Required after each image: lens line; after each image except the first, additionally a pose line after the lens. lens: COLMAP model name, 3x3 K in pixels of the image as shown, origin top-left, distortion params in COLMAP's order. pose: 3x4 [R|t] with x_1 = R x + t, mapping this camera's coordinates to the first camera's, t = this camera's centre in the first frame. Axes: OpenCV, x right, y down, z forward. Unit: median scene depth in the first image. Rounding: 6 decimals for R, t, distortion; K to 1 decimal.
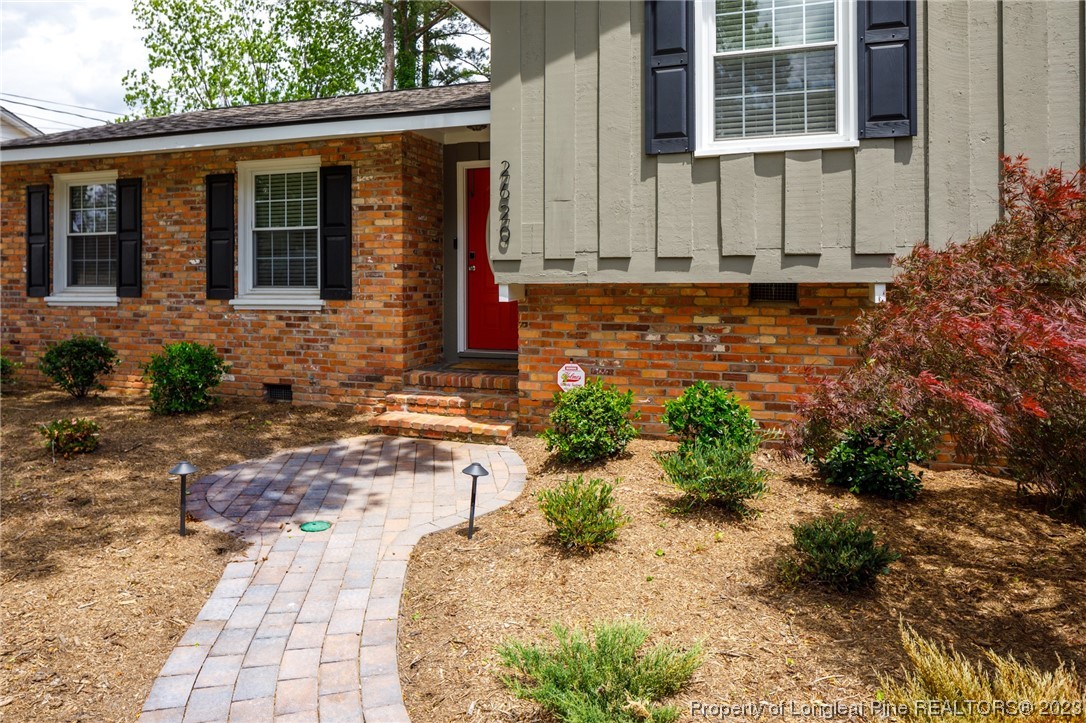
lens RADIAL K [[715.3, 0, 538.8], [0, 715.3, 258.9], [0, 0, 1]] dist [-0.008728, -0.001753]
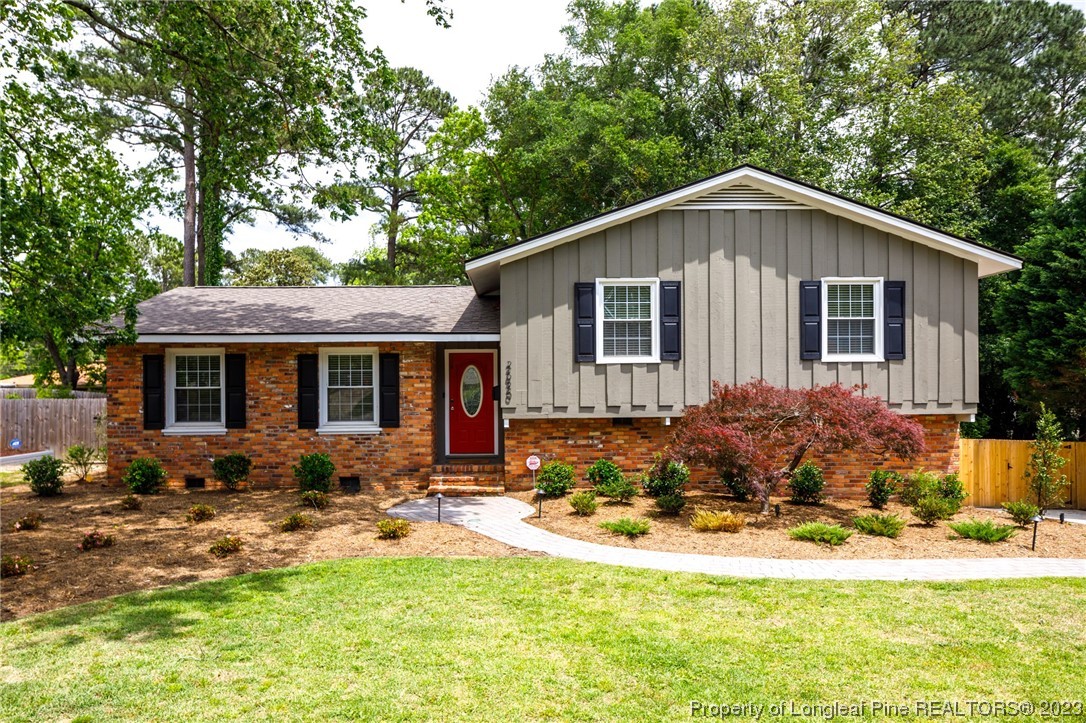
lens RADIAL K [[739.7, 0, 518.8], [0, 739.7, 362.6], [0, 0, 1]] dist [-0.002820, -0.000591]
pose [[0.942293, 0.007780, 0.334700, -0.708787], [-0.002588, 0.999869, -0.015953, -0.091528], [-0.334781, 0.014167, 0.942190, -1.020998]]
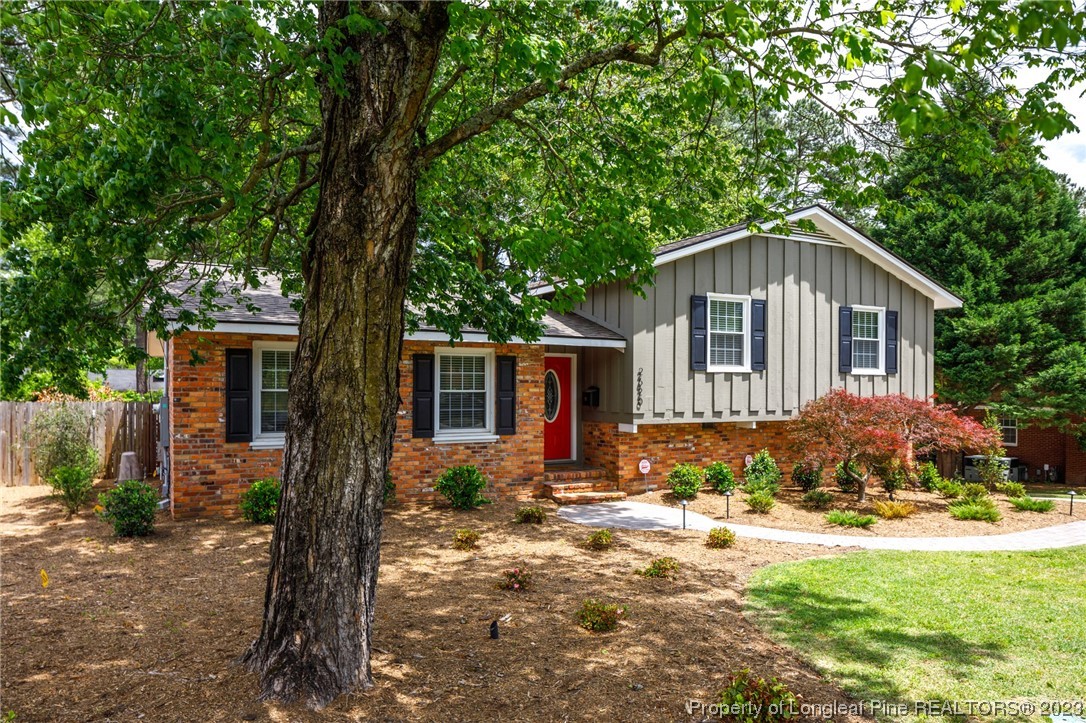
lens RADIAL K [[739.7, 0, 518.8], [0, 739.7, 362.6], [0, 0, 1]] dist [-0.002820, -0.000591]
pose [[0.690984, 0.030780, 0.722215, -1.802977], [-0.021436, 0.999526, -0.022089, -0.089154], [-0.722552, -0.000218, 0.691316, -0.271698]]
